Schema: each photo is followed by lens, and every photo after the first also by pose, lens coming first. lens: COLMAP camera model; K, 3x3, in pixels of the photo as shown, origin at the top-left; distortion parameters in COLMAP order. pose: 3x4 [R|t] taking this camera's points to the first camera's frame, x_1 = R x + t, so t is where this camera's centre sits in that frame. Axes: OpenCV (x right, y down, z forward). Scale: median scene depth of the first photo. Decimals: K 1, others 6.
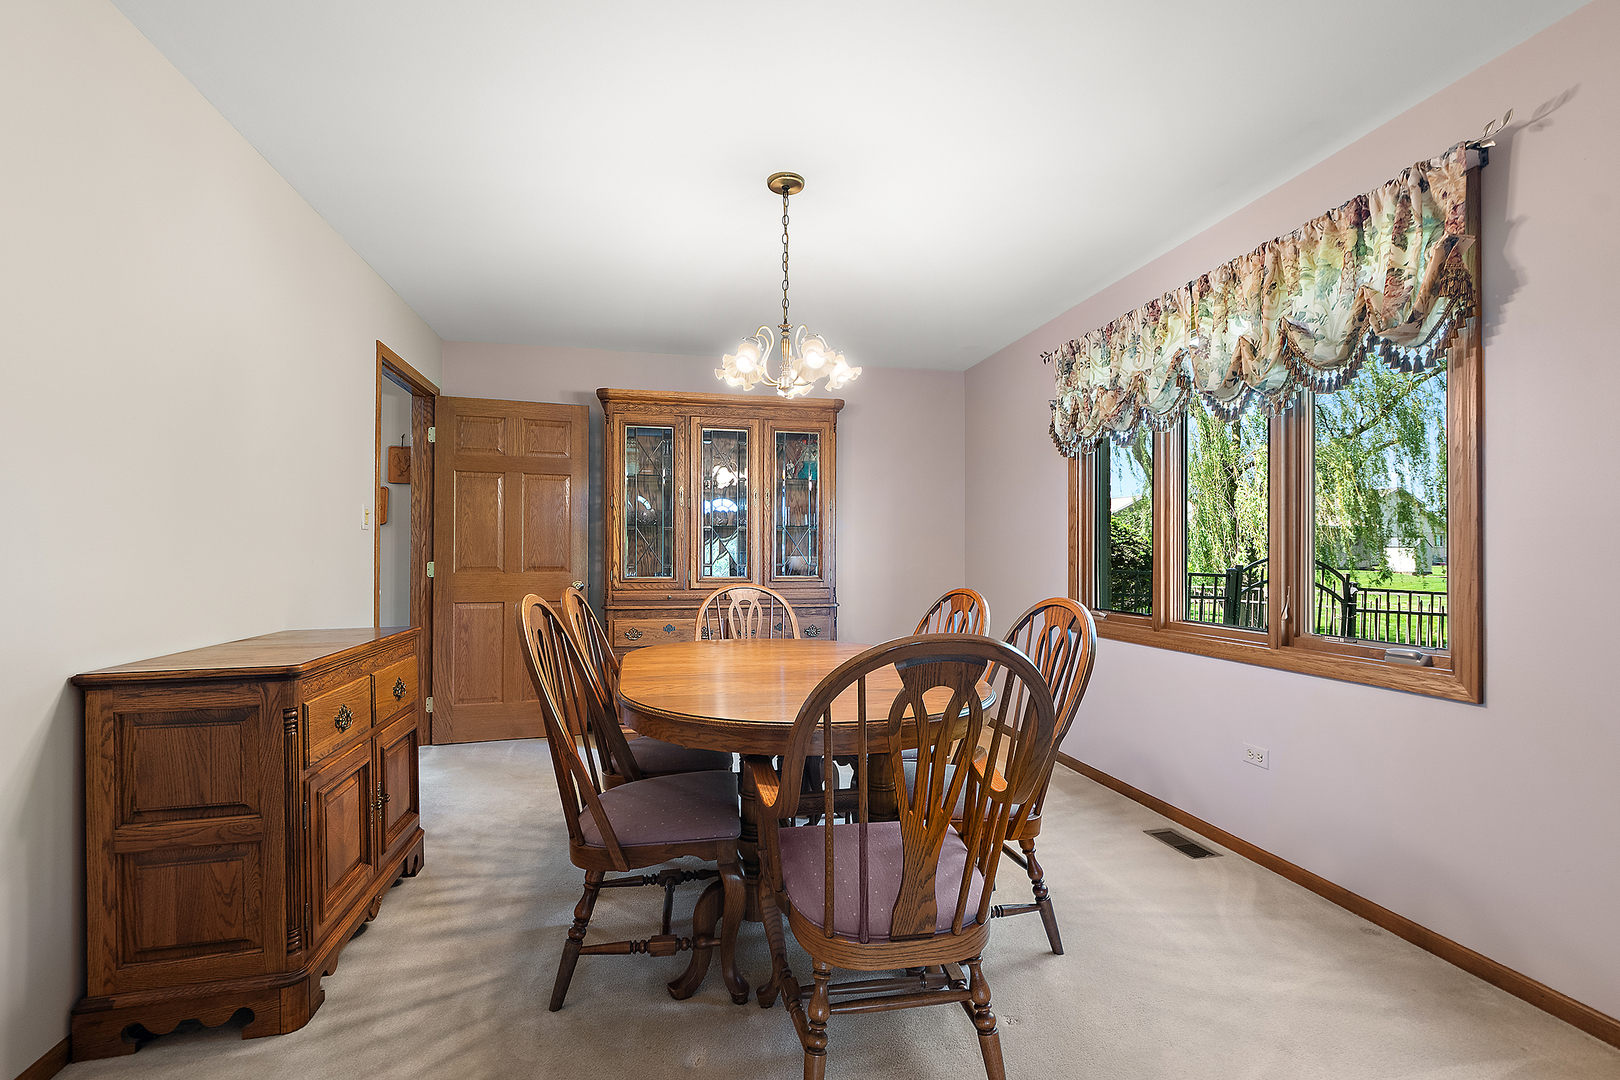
lens RADIAL K [[733.1, 0, 811.5], [0, 733.1, 550.1], [0, 0, 1]] dist [0.004182, -0.000554]
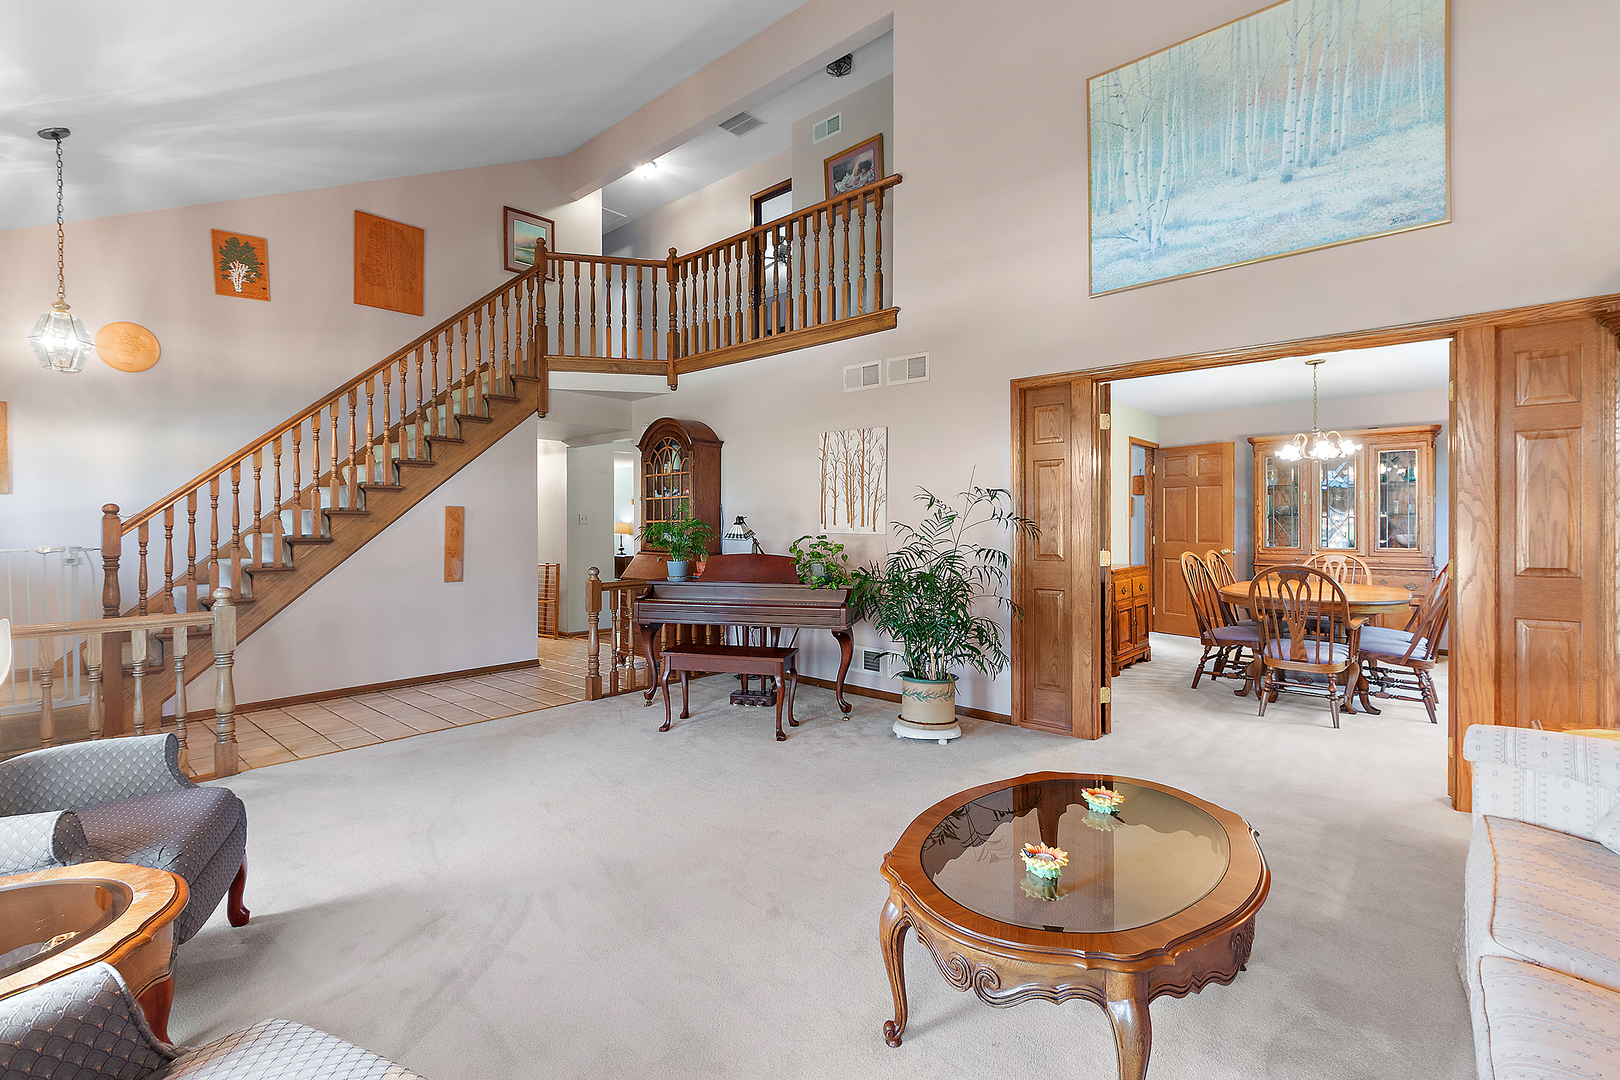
lens RADIAL K [[733.1, 0, 808.0], [0, 733.1, 524.4], [0, 0, 1]] dist [0.004182, -0.000554]
pose [[0.599238, 0.001977, -0.800569, 0.488485], [0.003762, 0.999979, 0.005286, -0.029175], [0.800562, -0.006179, 0.599218, -0.902331]]
